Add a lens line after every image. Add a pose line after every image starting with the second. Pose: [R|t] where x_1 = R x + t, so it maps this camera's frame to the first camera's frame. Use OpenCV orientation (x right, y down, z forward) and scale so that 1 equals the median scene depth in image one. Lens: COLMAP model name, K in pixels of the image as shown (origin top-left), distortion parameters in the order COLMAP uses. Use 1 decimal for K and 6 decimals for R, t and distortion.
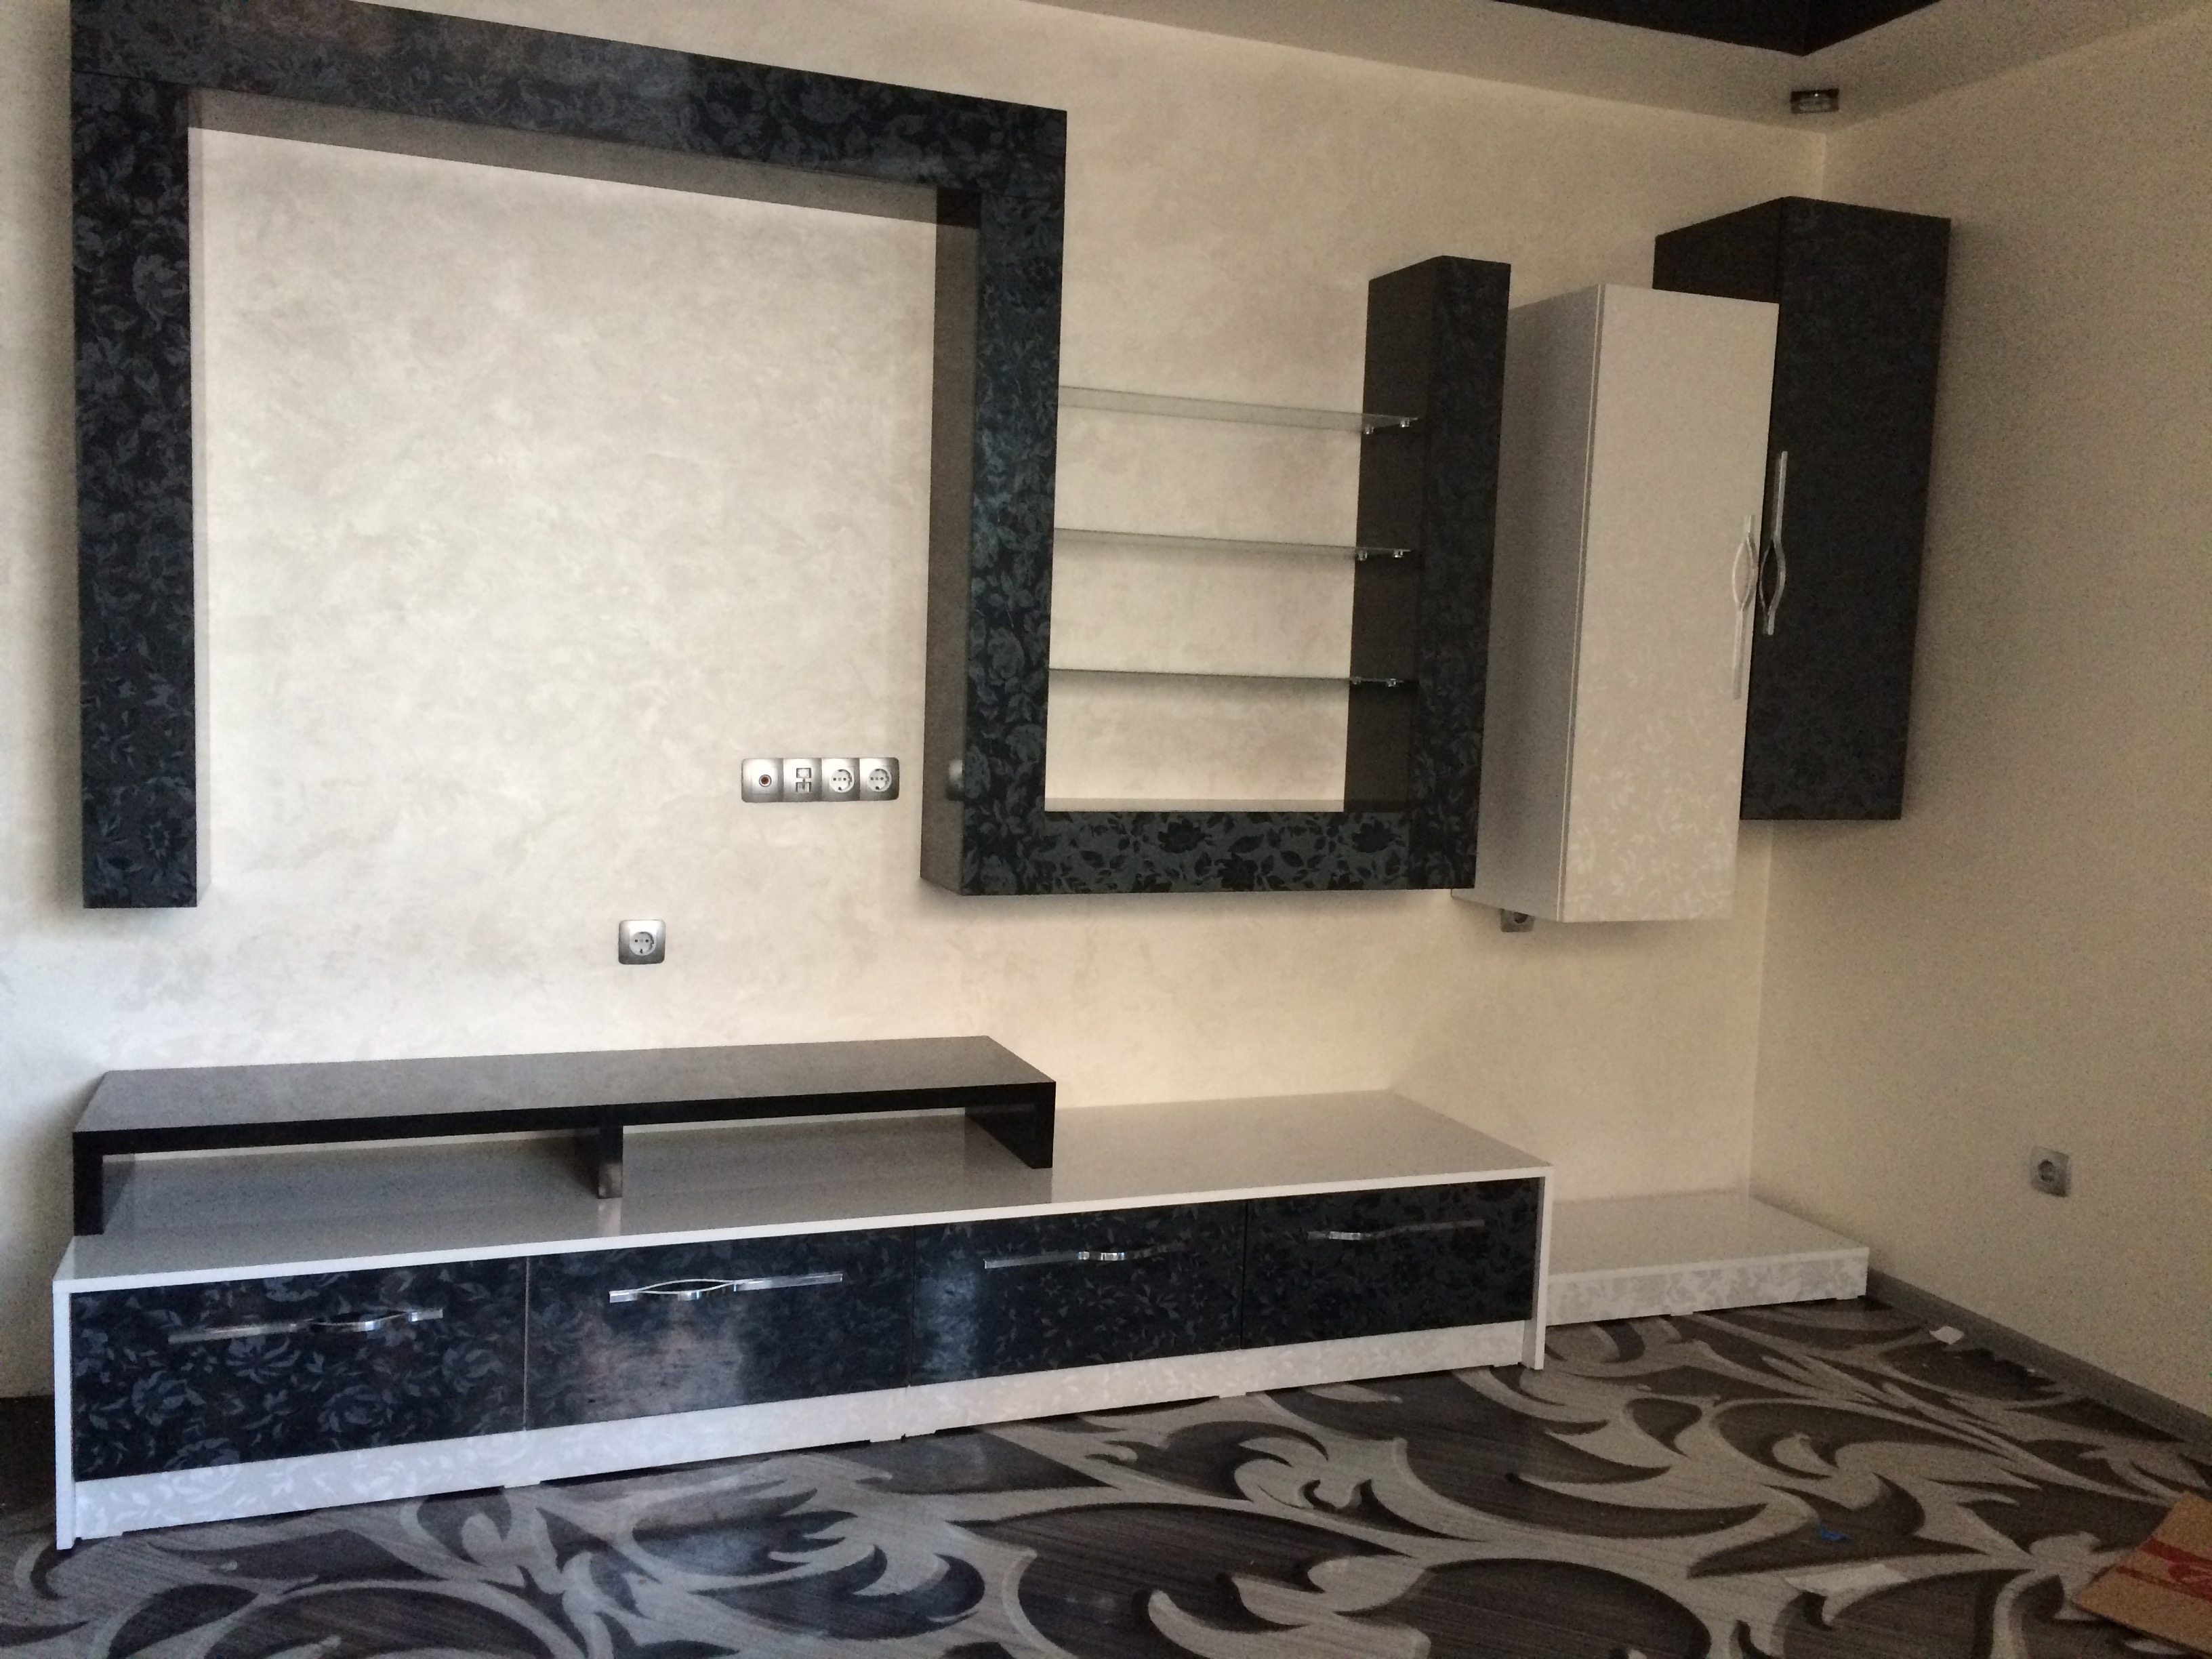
lens RADIAL K [[1905.9, 0, 1095.8], [0, 1905.9, 848.1], [0, 0, 1]] dist [0.070711, -0.090606]
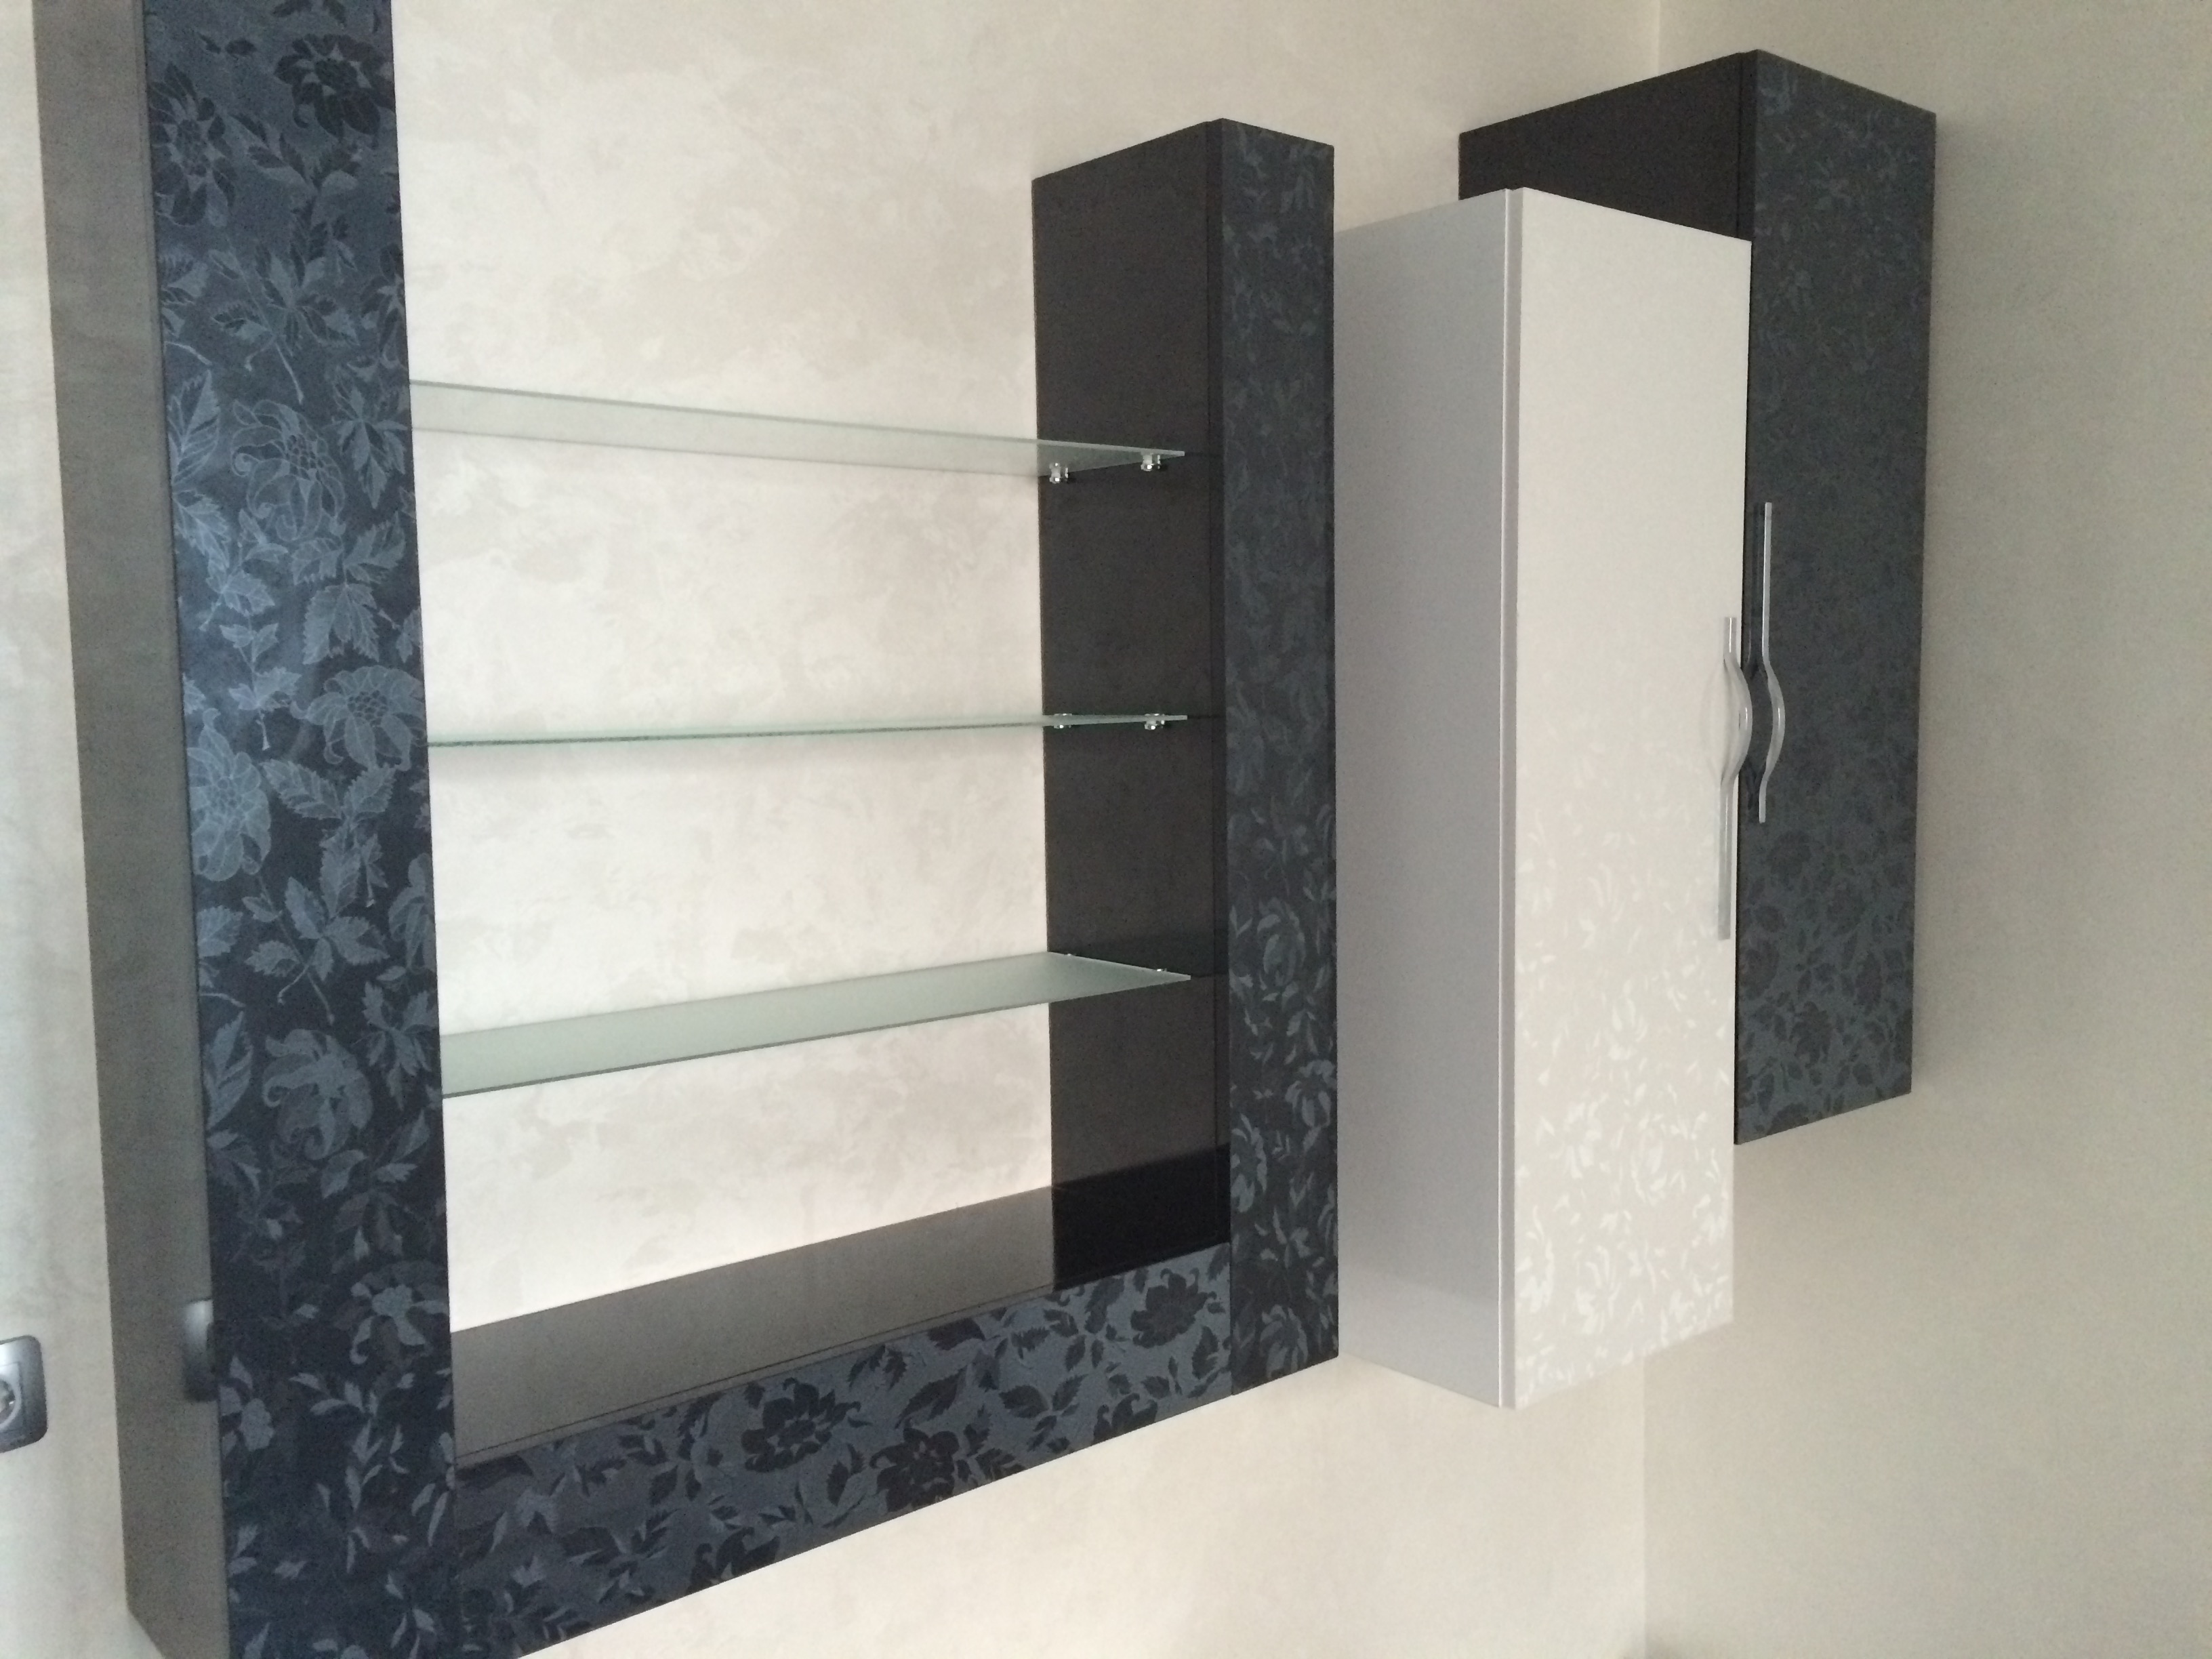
lens RADIAL K [[1905.9, 0, 1109.6], [0, 1905.9, 830.6], [0, 0, 1]] dist [0.070711, -0.090606]
pose [[0.941076, -0.076780, 0.329366, -0.021148], [0.080534, 0.996749, 0.002252, -0.140542], [-0.328468, 0.024405, 0.944200, 0.588919]]
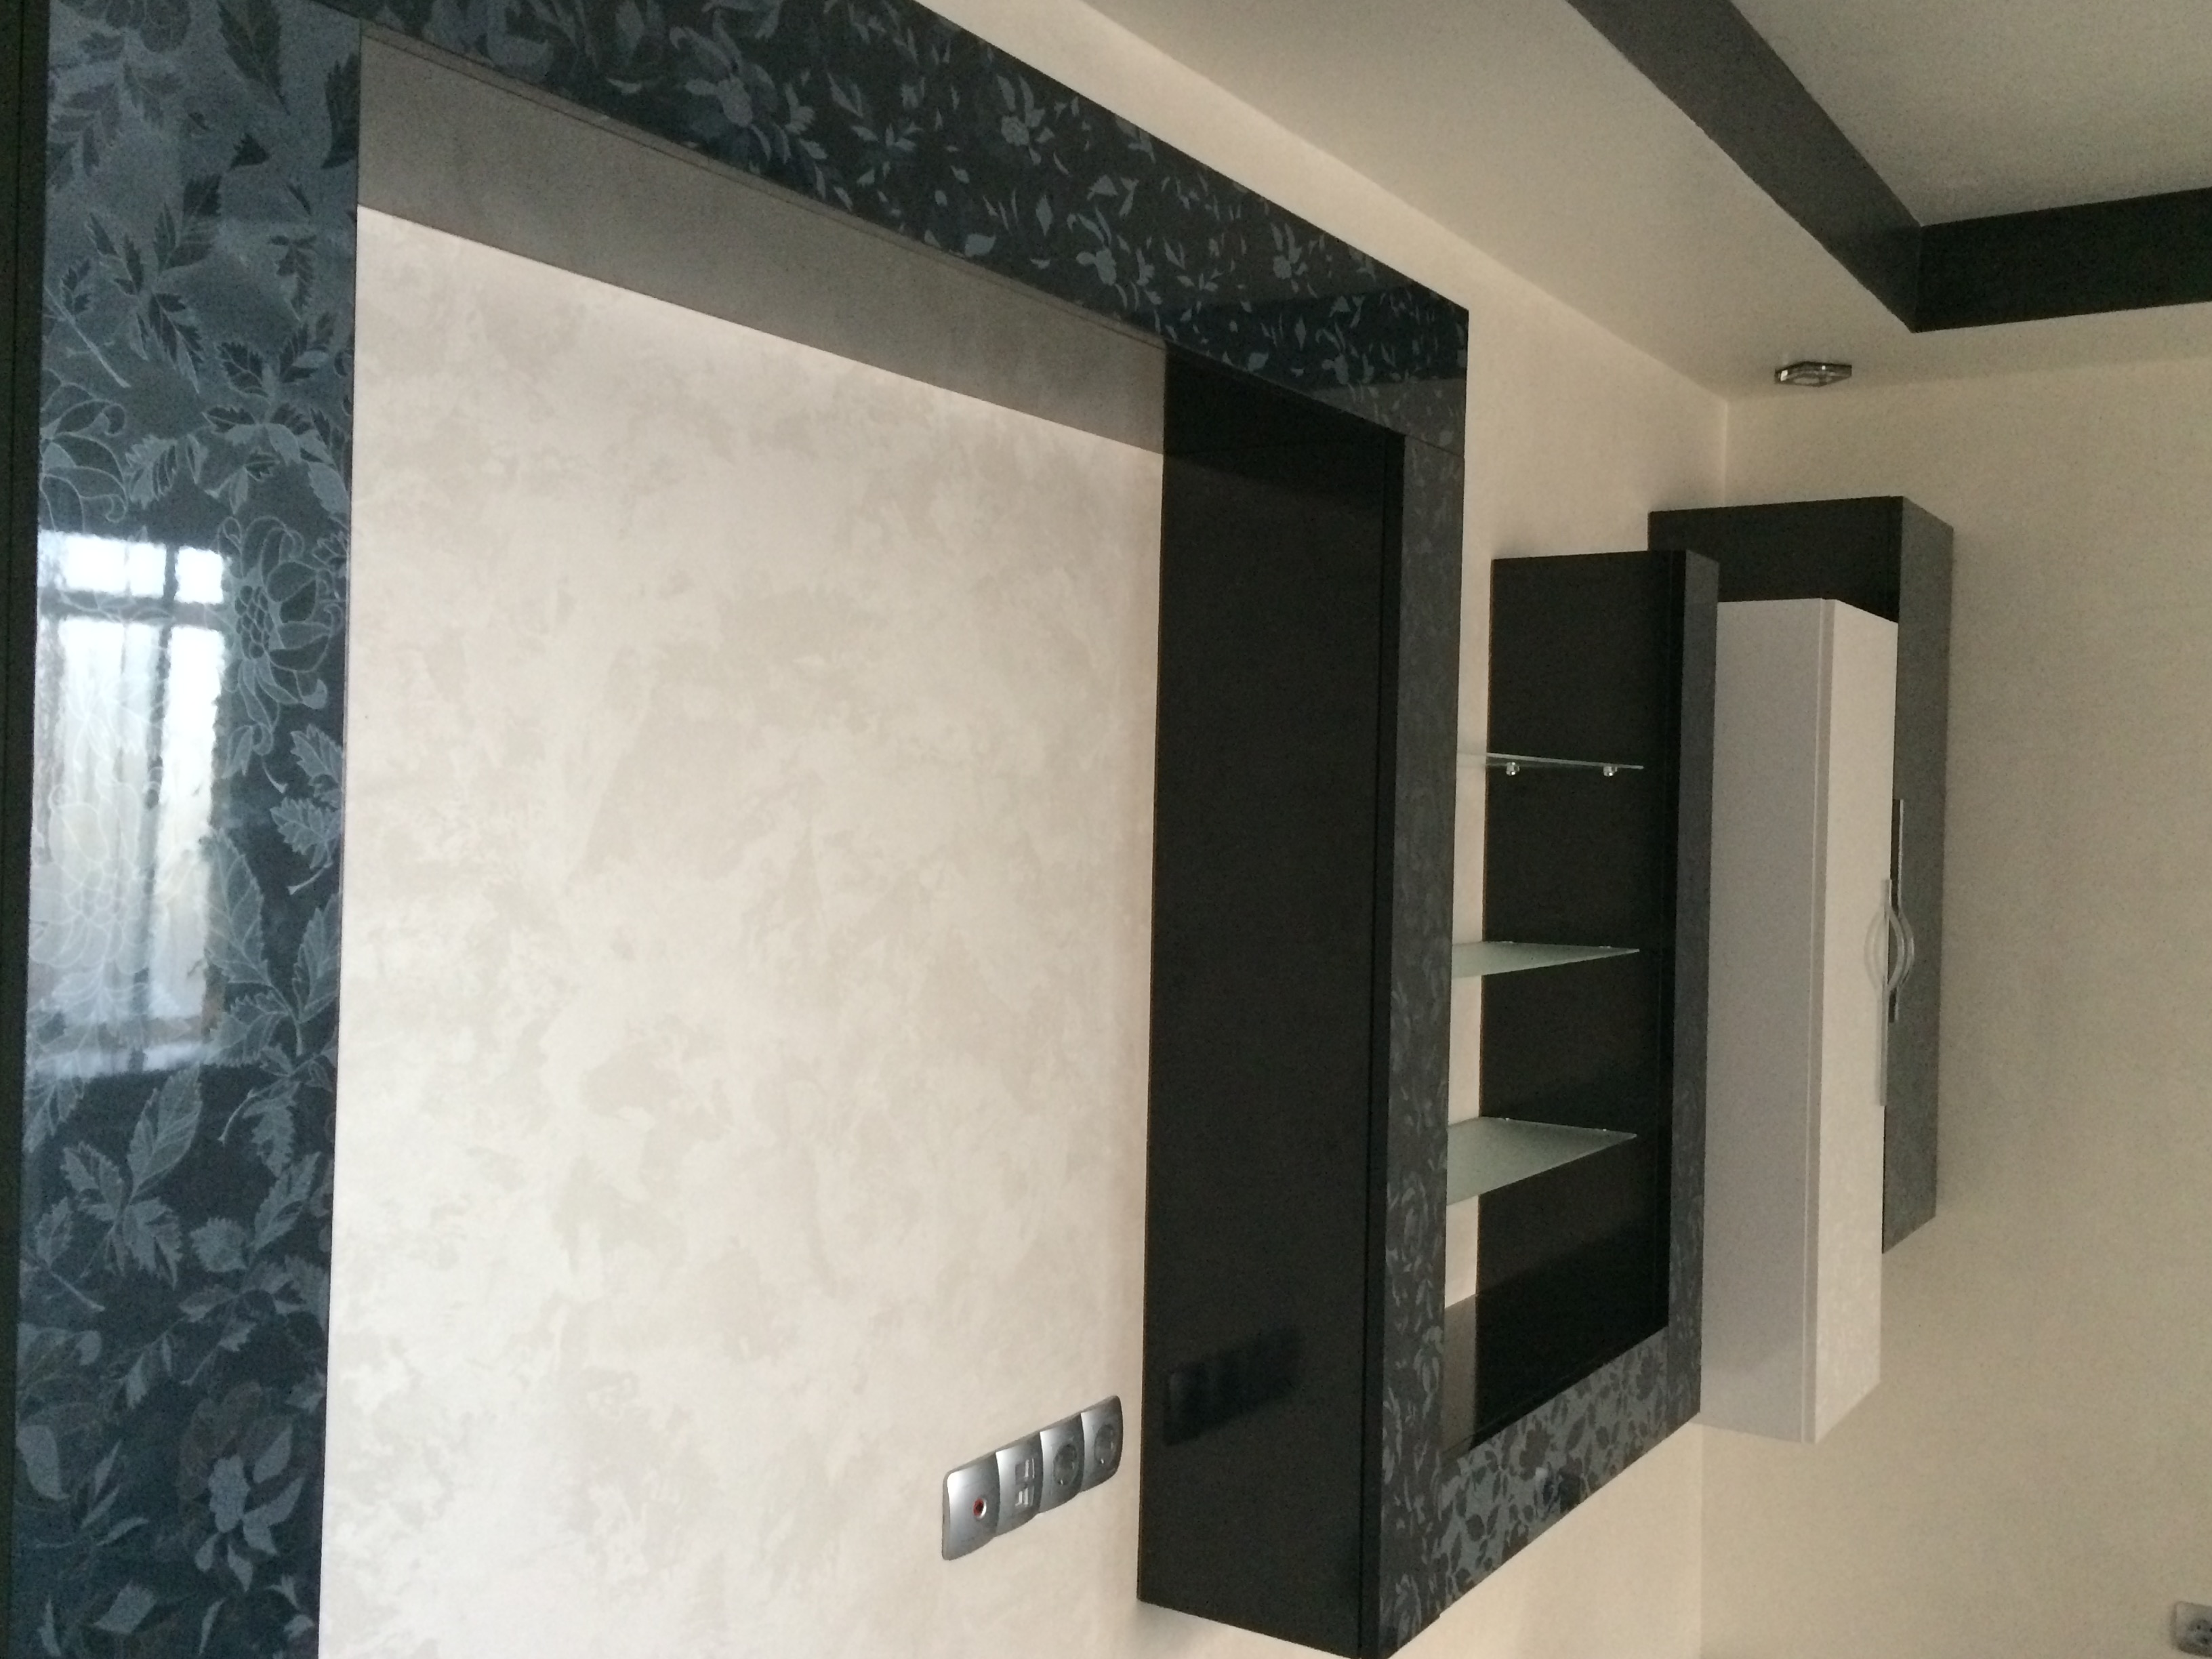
lens RADIAL K [[2066.8, 0, 1105.3], [0, 2066.8, 815.5], [0, 0, 1]] dist [0.038077, 0.000000]
pose [[0.808861, -0.022701, 0.587562, -0.481708], [0.068526, 0.996085, -0.055851, -0.191614], [-0.583994, 0.085439, 0.807250, 0.539168]]
